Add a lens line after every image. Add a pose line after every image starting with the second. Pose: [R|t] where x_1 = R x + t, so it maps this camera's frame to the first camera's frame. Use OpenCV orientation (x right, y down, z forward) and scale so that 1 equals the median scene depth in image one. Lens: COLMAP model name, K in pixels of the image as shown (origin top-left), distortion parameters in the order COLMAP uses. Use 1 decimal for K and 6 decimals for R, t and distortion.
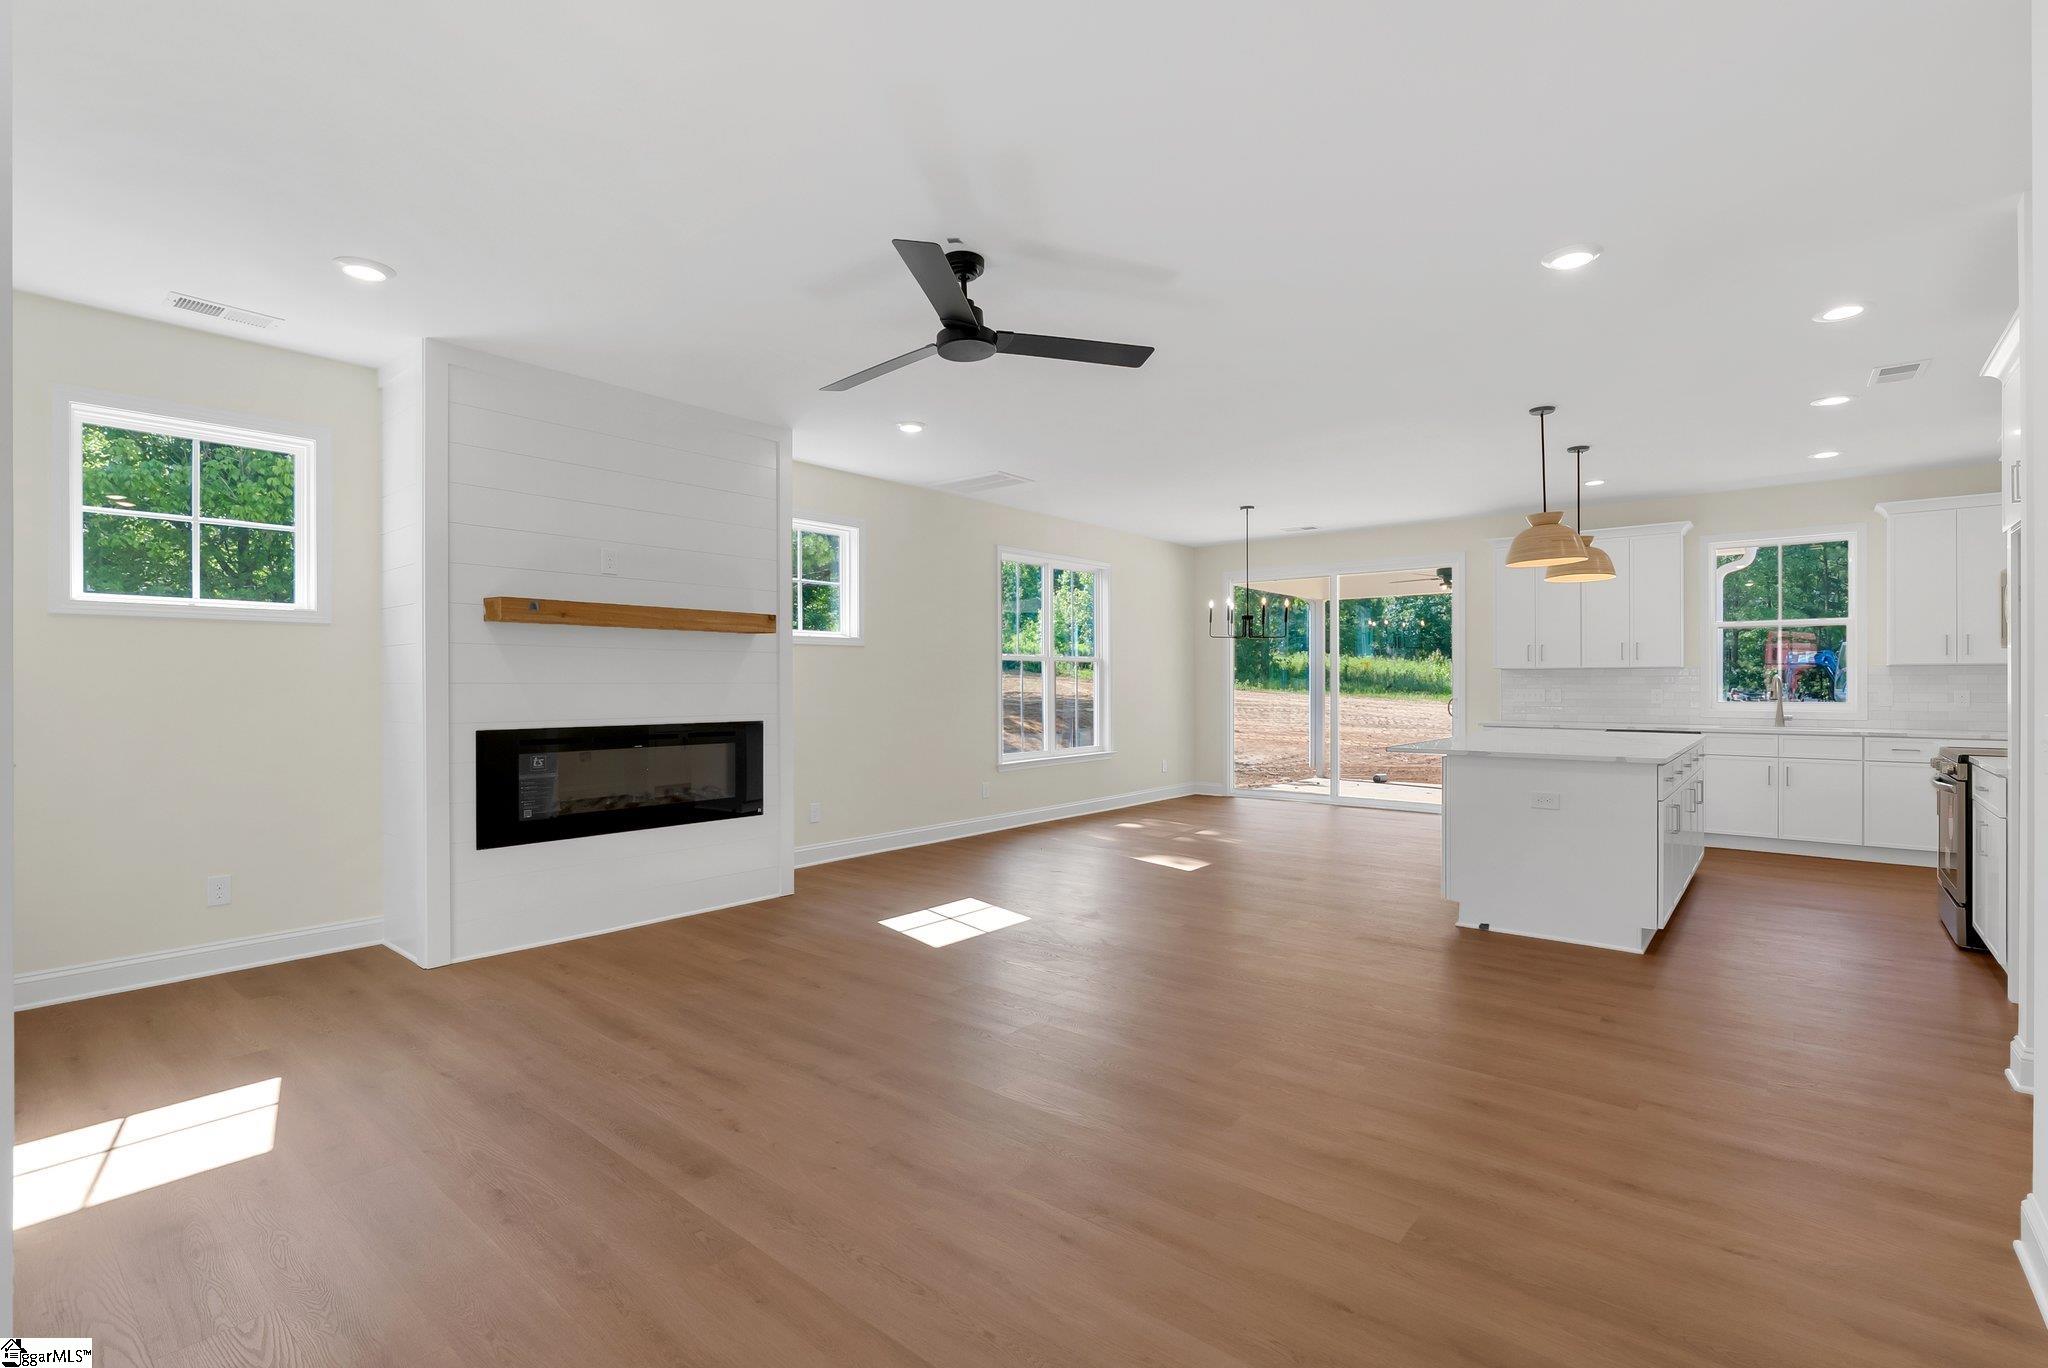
lens RADIAL K [[945.0, 0, 1035.2], [0, 945.0, 683.3], [0, 0, 1]] dist [0.004509, 0.000797]
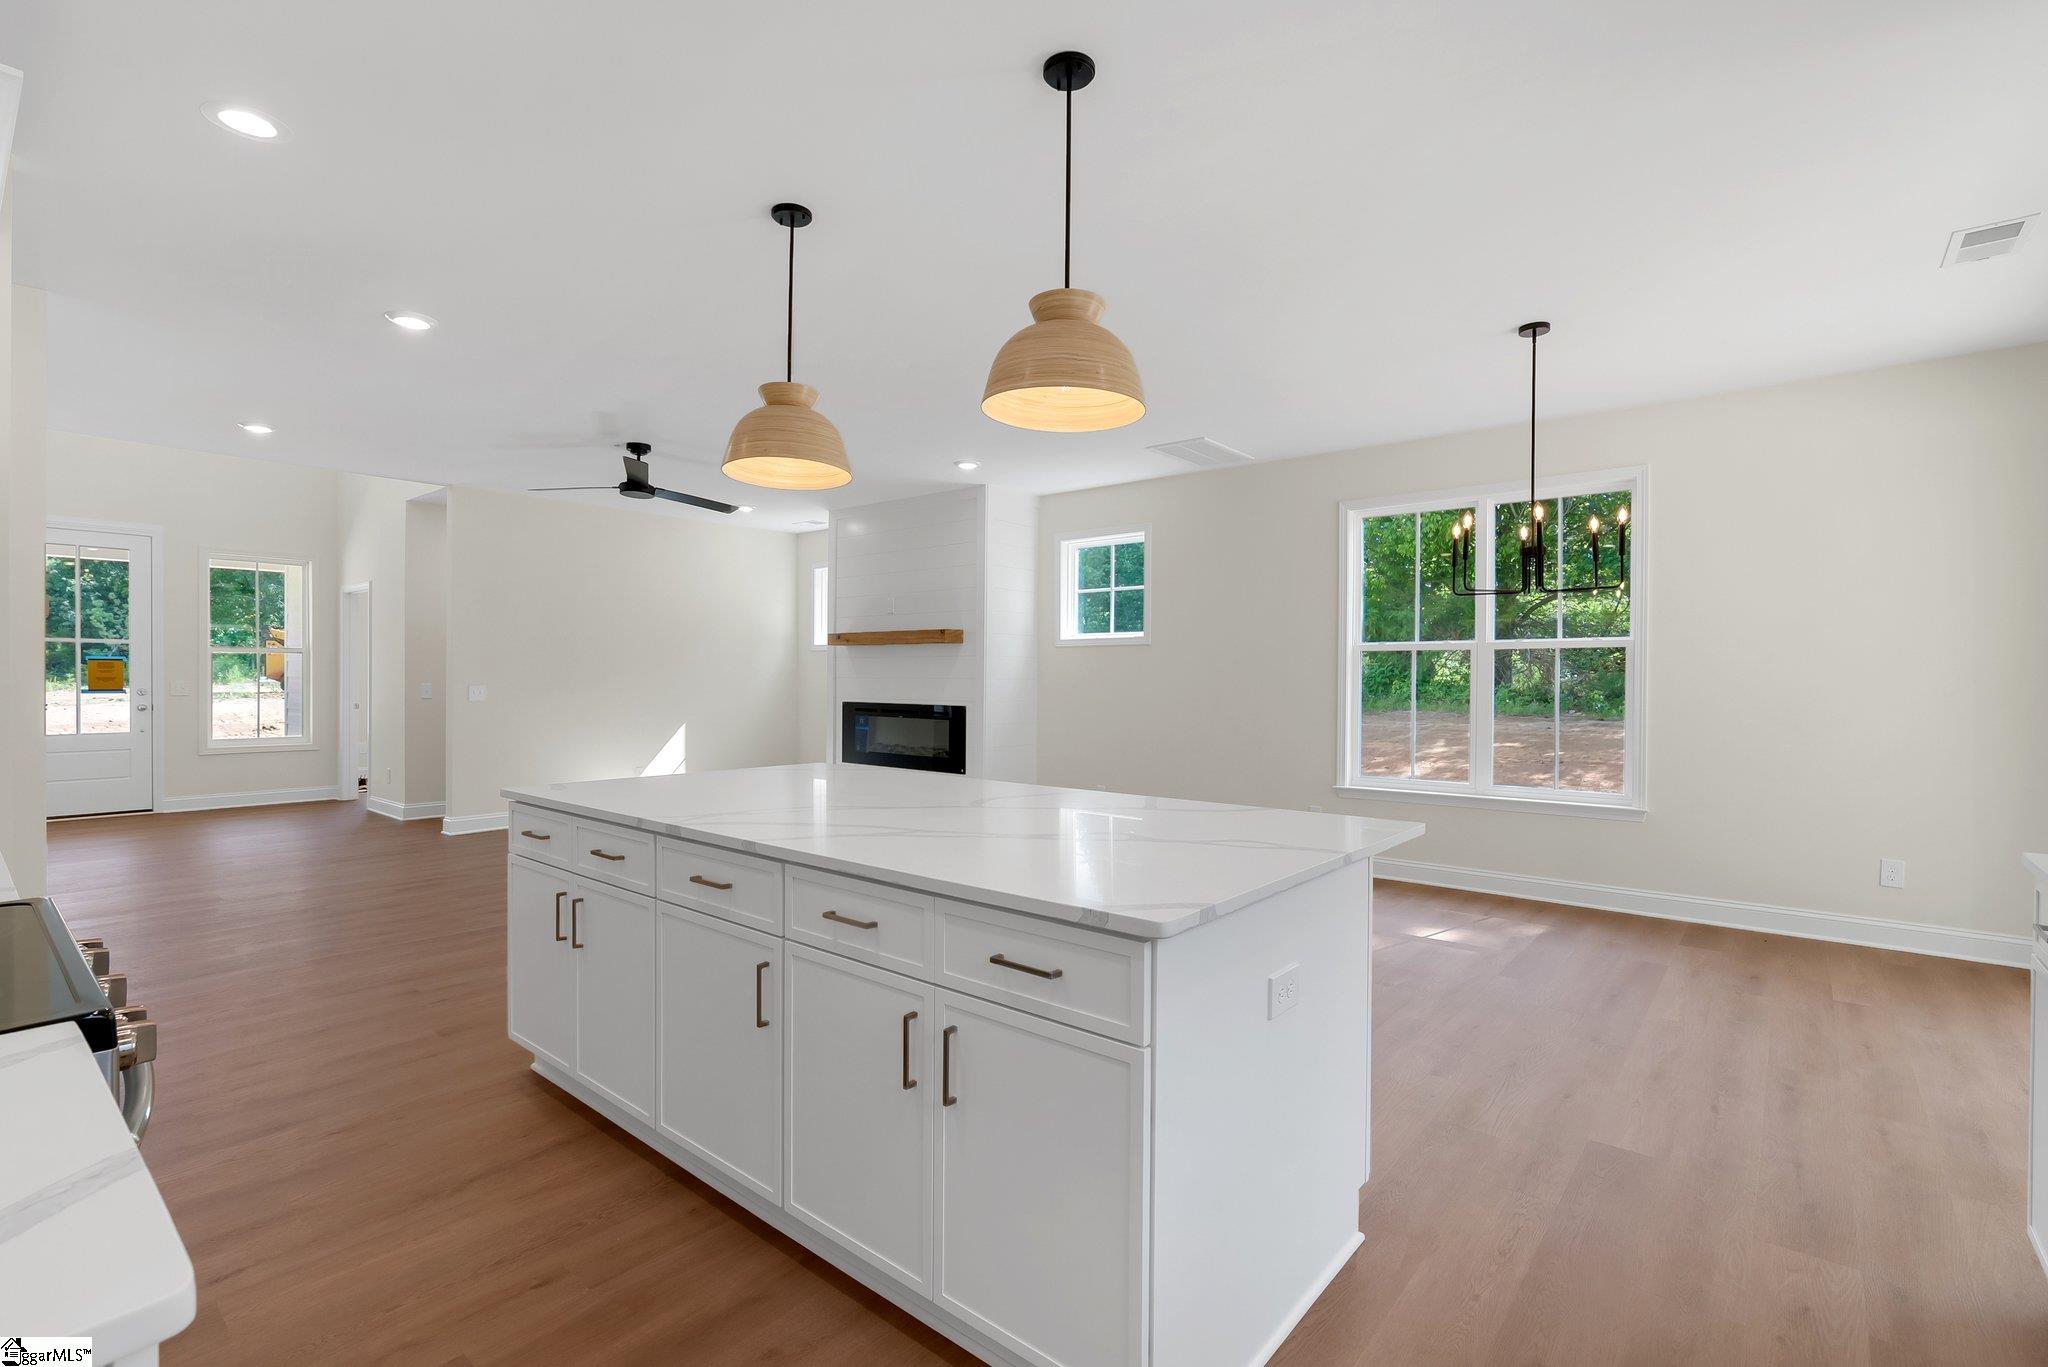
lens RADIAL K [[915.9, 0, 1032.9], [0, 915.9, 701.4], [0, 0, 1]] dist [-0.002027, -0.000043]
pose [[-0.013023, 0.024998, -0.999603, 0.795395], [-0.006537, 0.999664, 0.025085, -0.001923], [0.999894, 0.006861, -0.012855, 0.838801]]
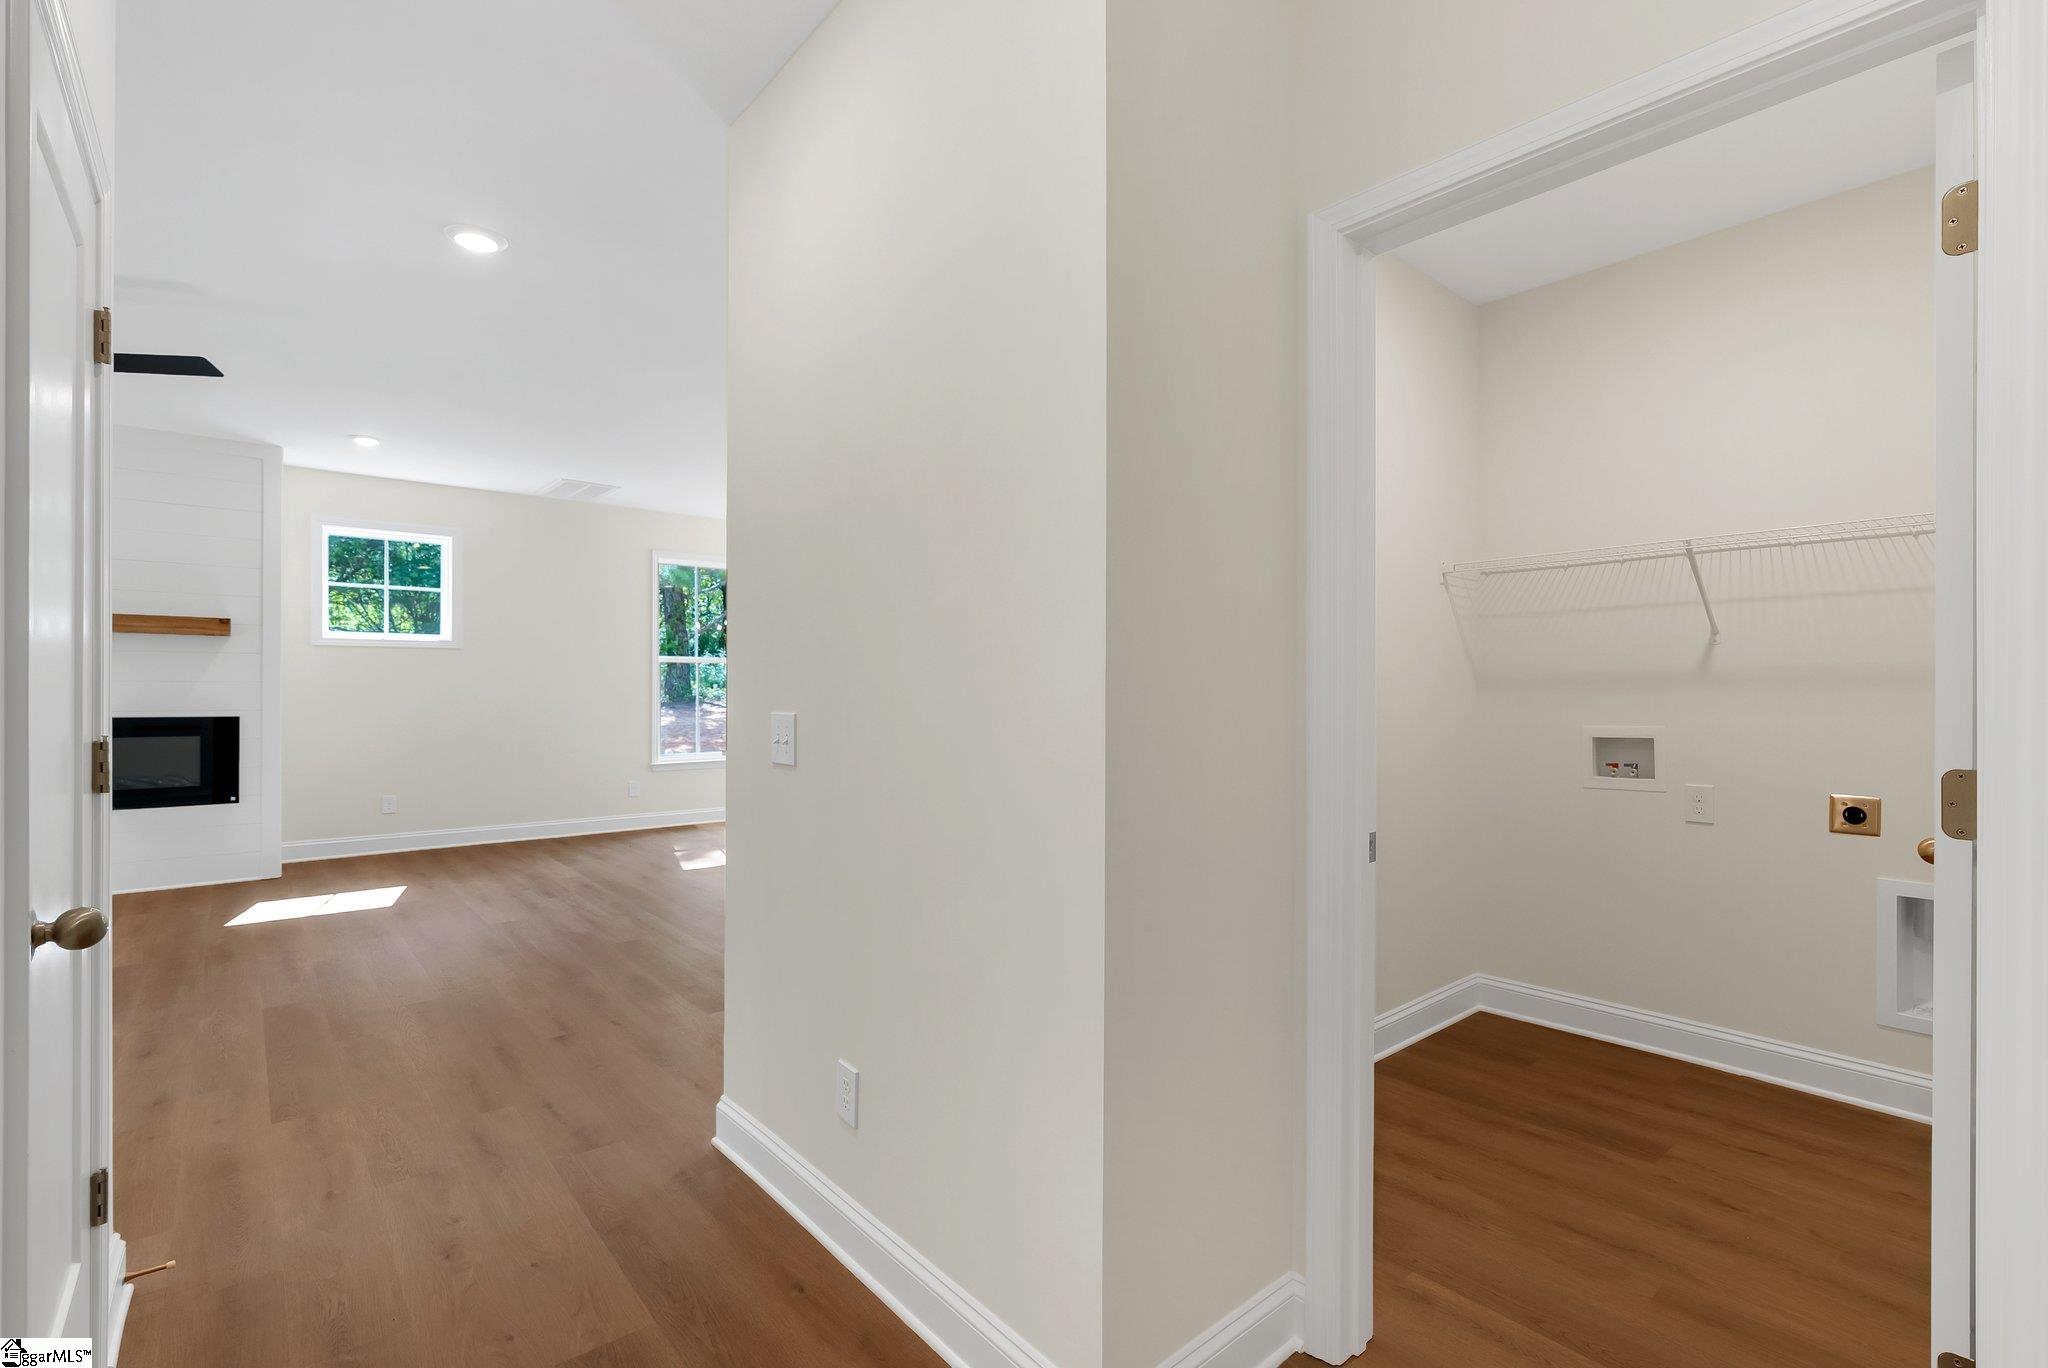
lens RADIAL K [[930.3, 0, 1027.8], [0, 930.3, 684.1], [0, 0, 1]] dist [-0.001363, 0.001243]
pose [[0.983565, 0.006314, -0.180443, 0.607912], [-0.007029, 0.999970, -0.003325, -0.001525], [0.180416, 0.004539, 0.983580, 0.076185]]
